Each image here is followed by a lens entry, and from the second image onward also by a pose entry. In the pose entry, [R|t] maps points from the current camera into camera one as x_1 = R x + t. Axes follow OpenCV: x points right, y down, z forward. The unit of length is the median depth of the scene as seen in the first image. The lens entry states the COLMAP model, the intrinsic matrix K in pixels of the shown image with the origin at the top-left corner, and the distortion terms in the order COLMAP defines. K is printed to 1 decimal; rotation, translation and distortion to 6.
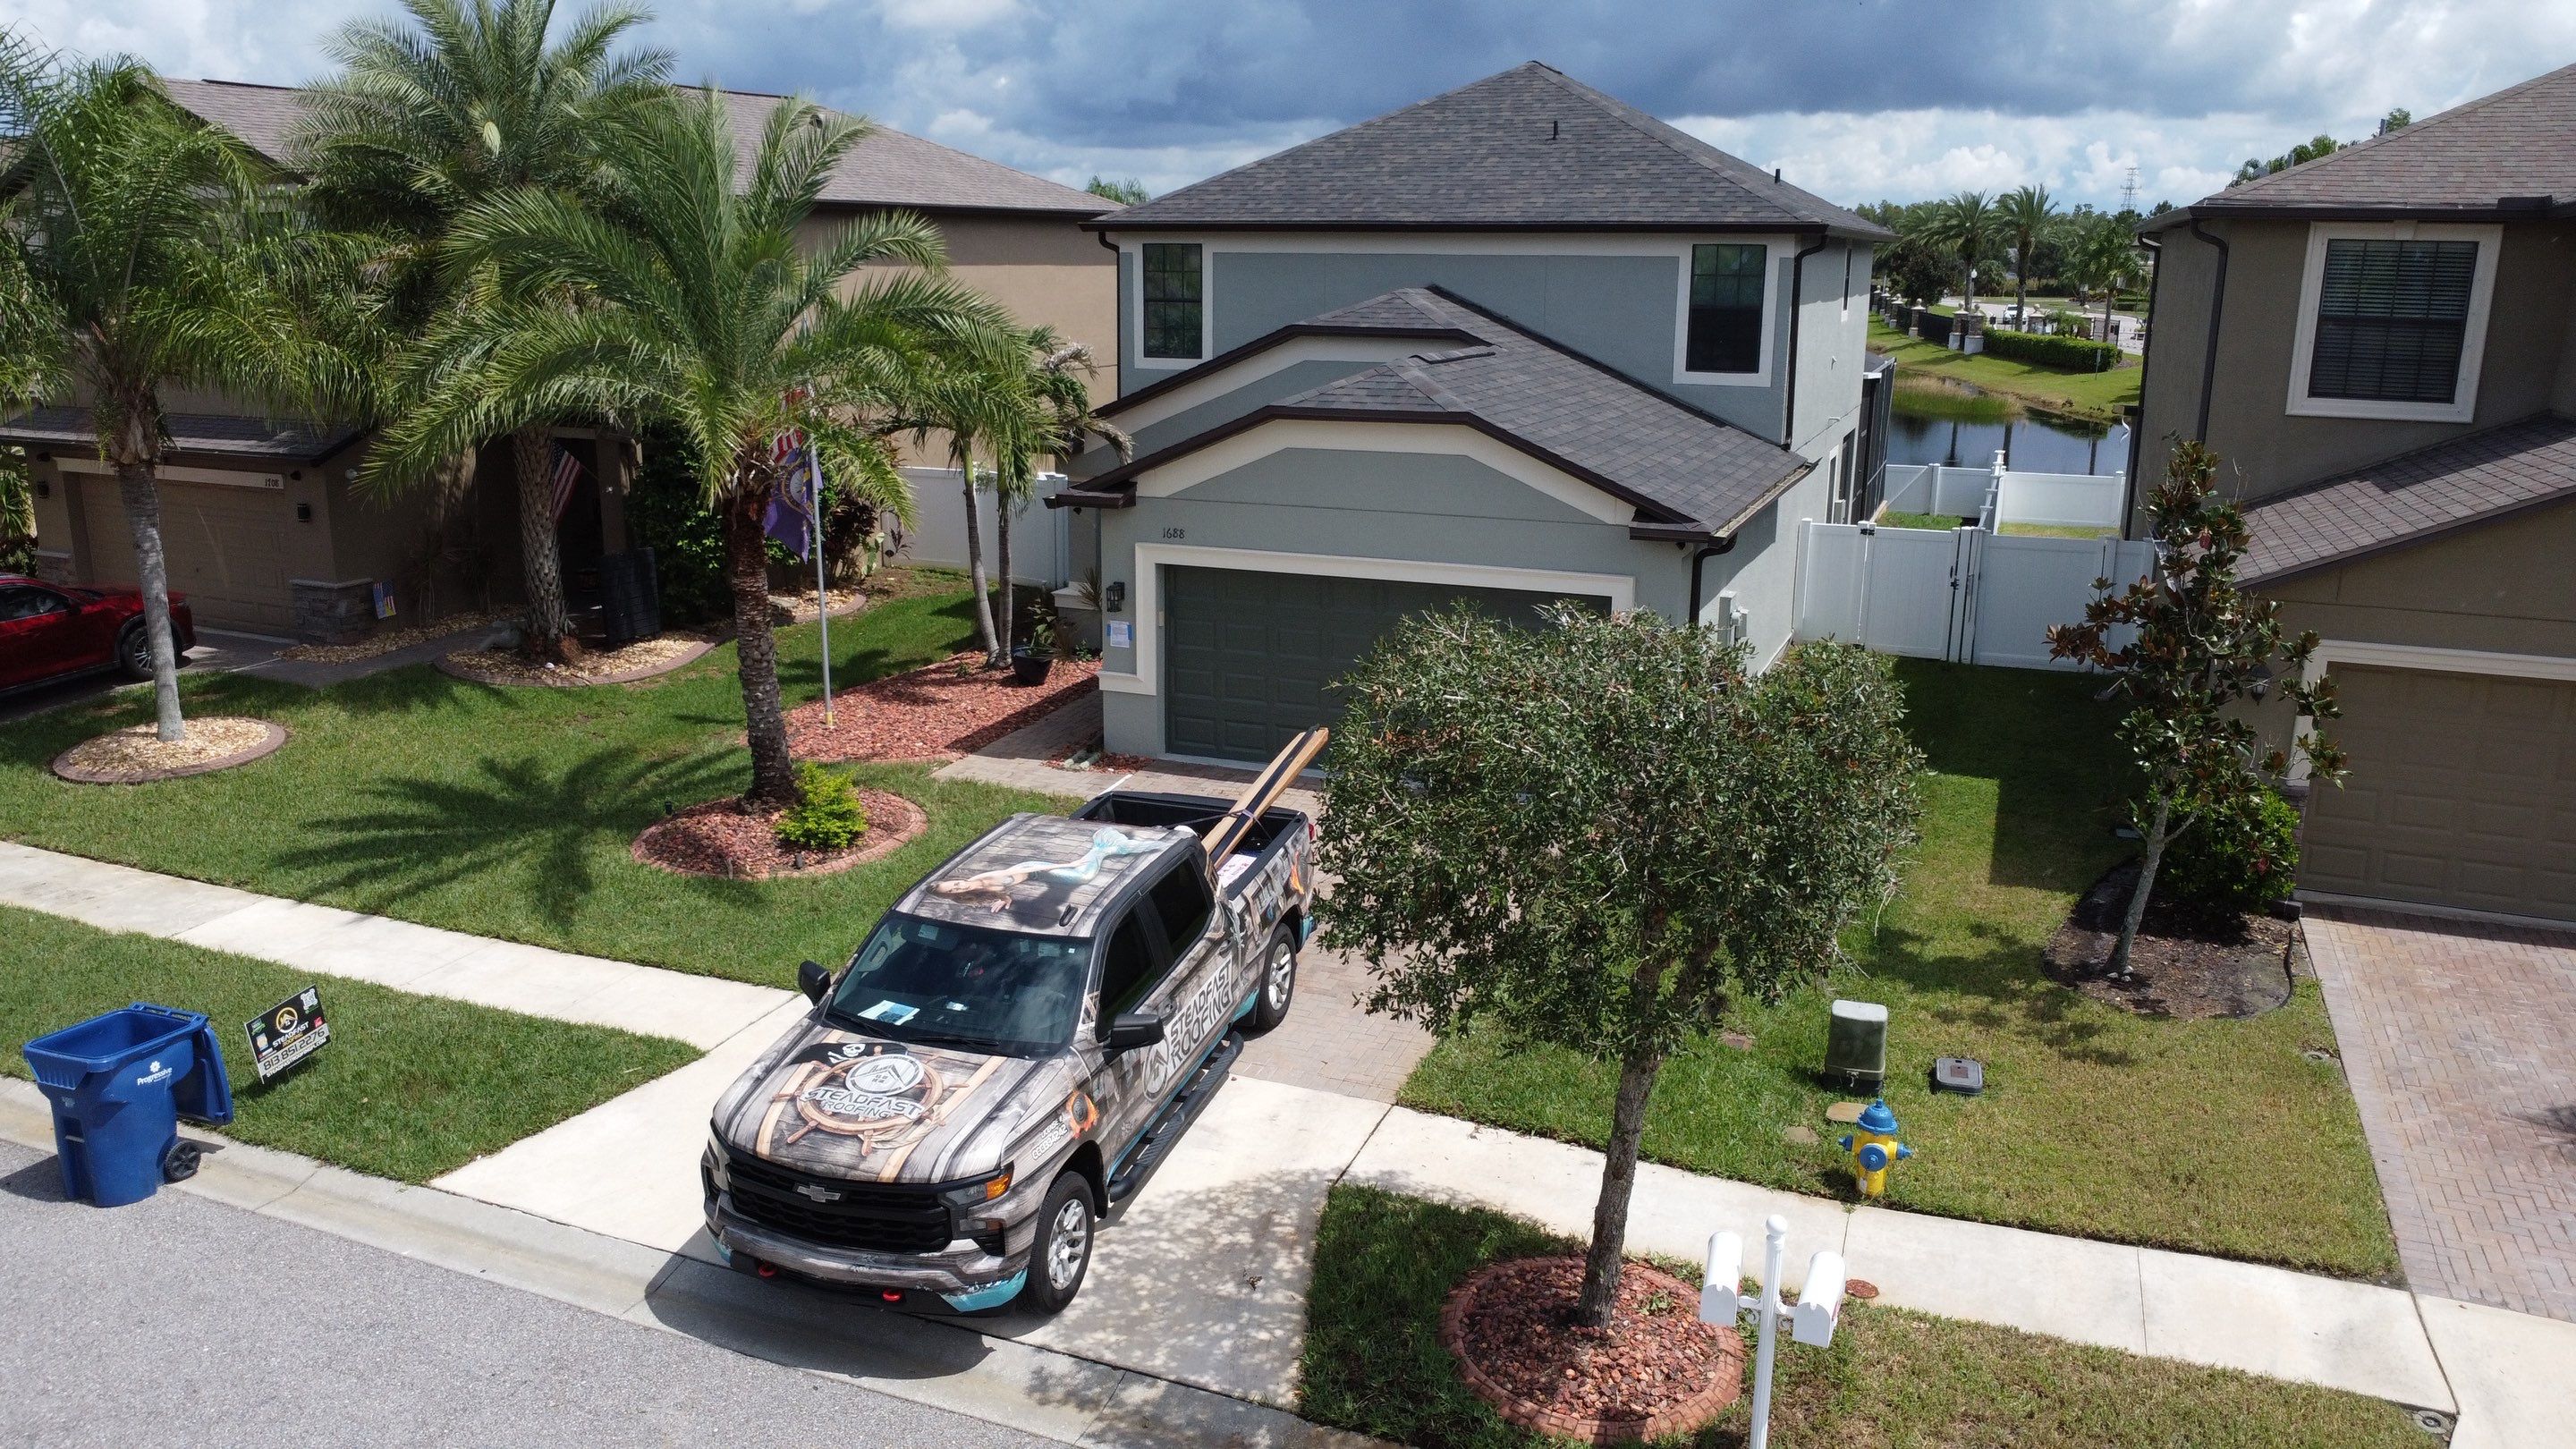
lens RADIAL K [[1872.4, 0, 1261.8], [0, 1872.4, 704.1], [0, 0, 1]] dist [-0.029644, -0.008173]
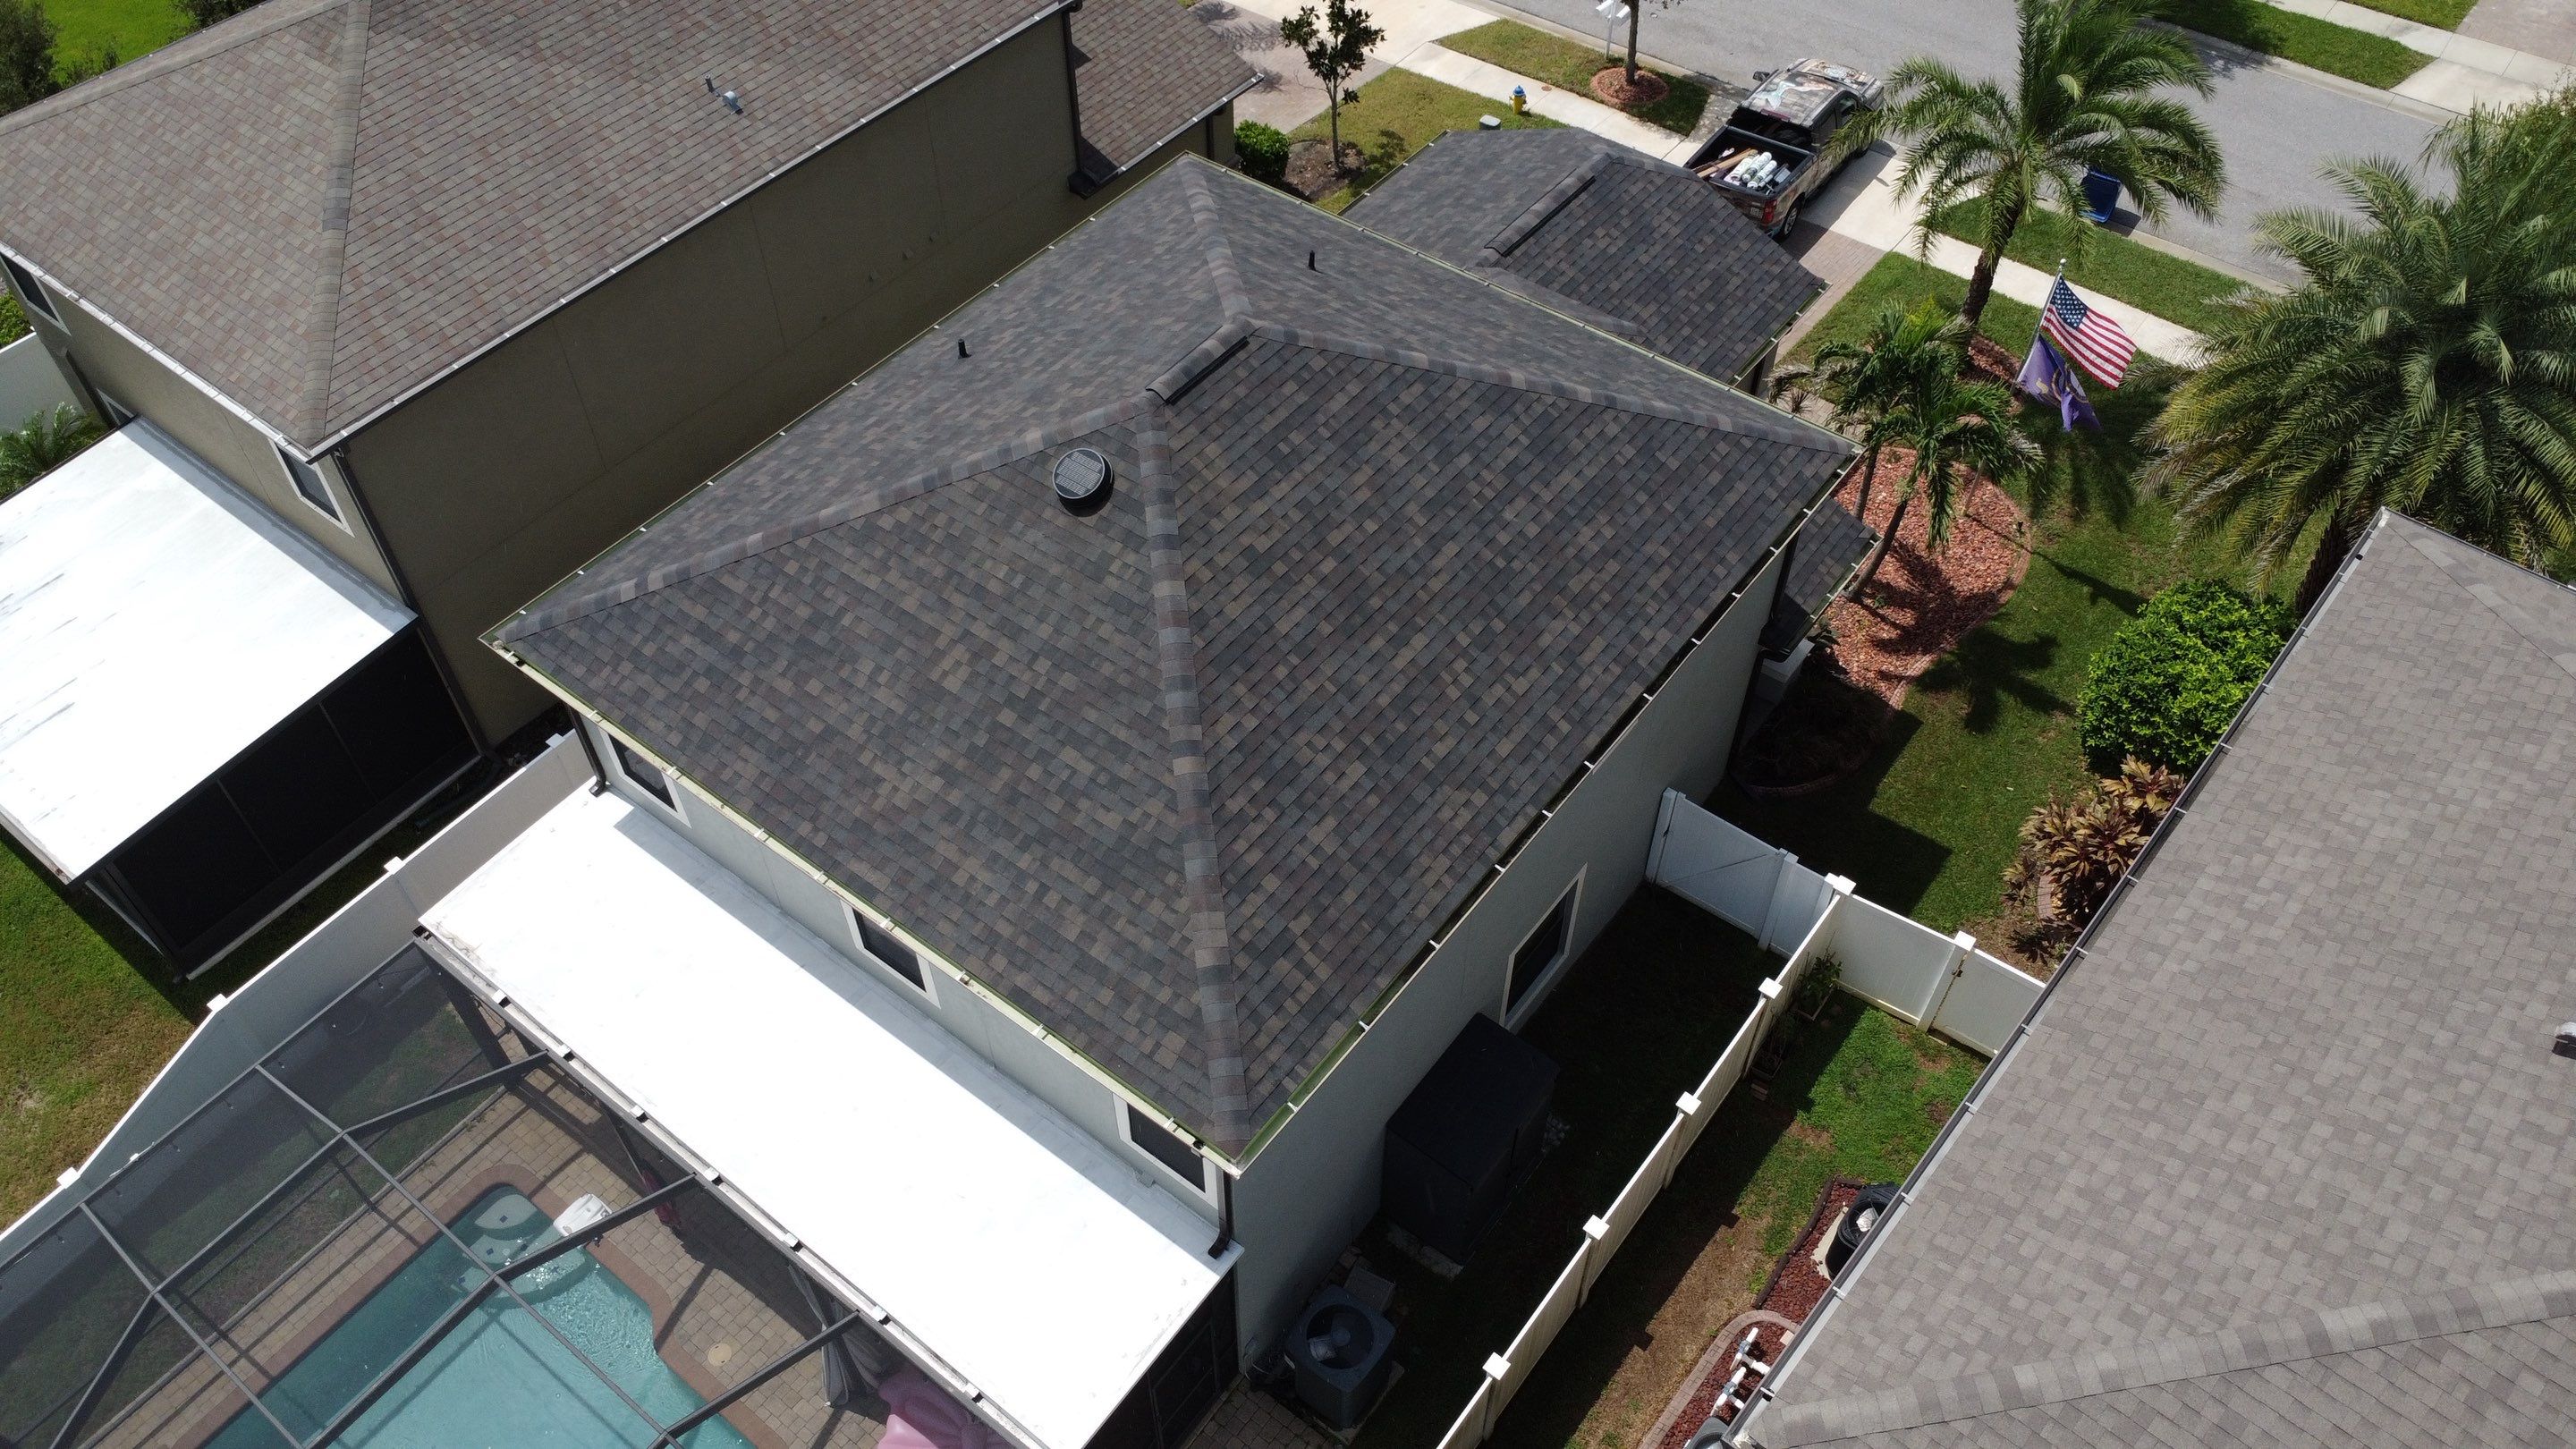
lens RADIAL K [[1872.4, 0, 1279.9], [0, 1872.4, 716.3], [0, 0, 1]] dist [-0.029644, -0.008173]
pose [[-0.965891, -0.195798, 0.169461, -0.013133], [0.059037, 0.470679, 0.880327, -1.249373], [-0.252128, 0.860305, -0.443065, 2.043255]]
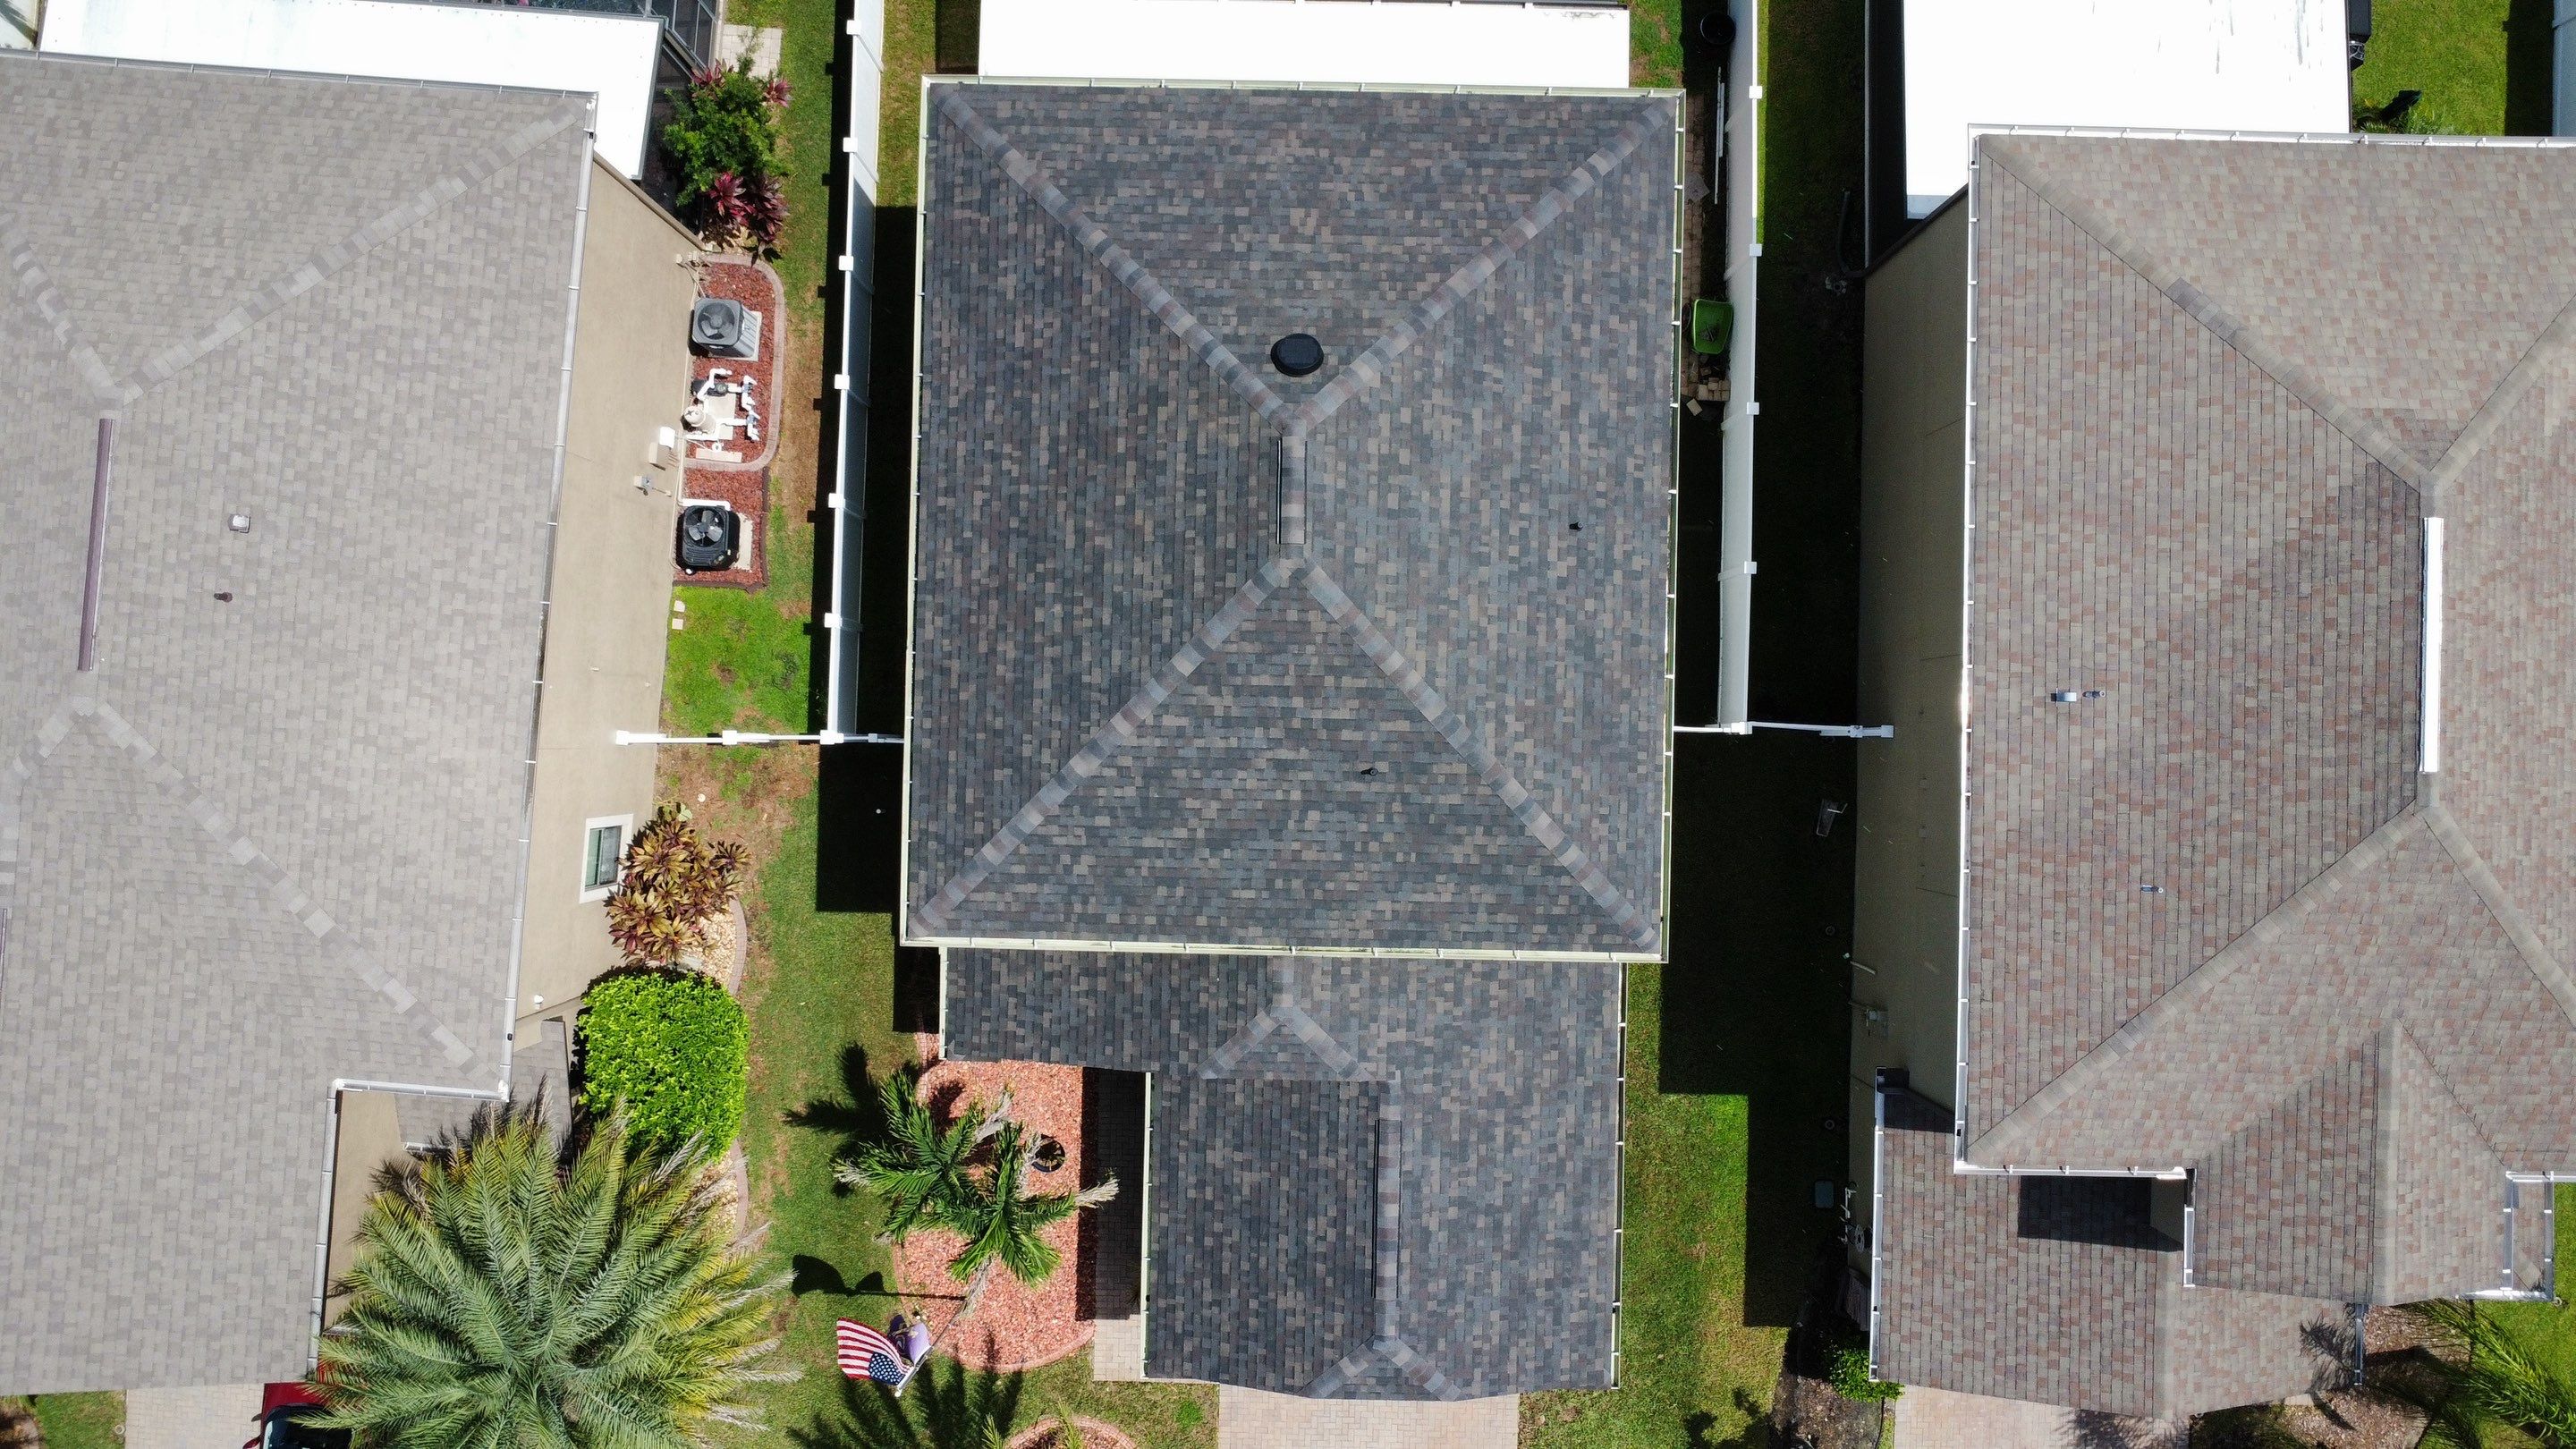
lens RADIAL K [[1872.4, 0, 1283.2], [0, 1872.4, 717.7], [0, 0, 1]] dist [-0.029644, -0.008173]
pose [[0.930671, -0.365766, -0.008202, 0.177720], [0.096919, 0.224862, 0.969559, -1.574967], [-0.352787, -0.903135, 0.244722, 1.077034]]
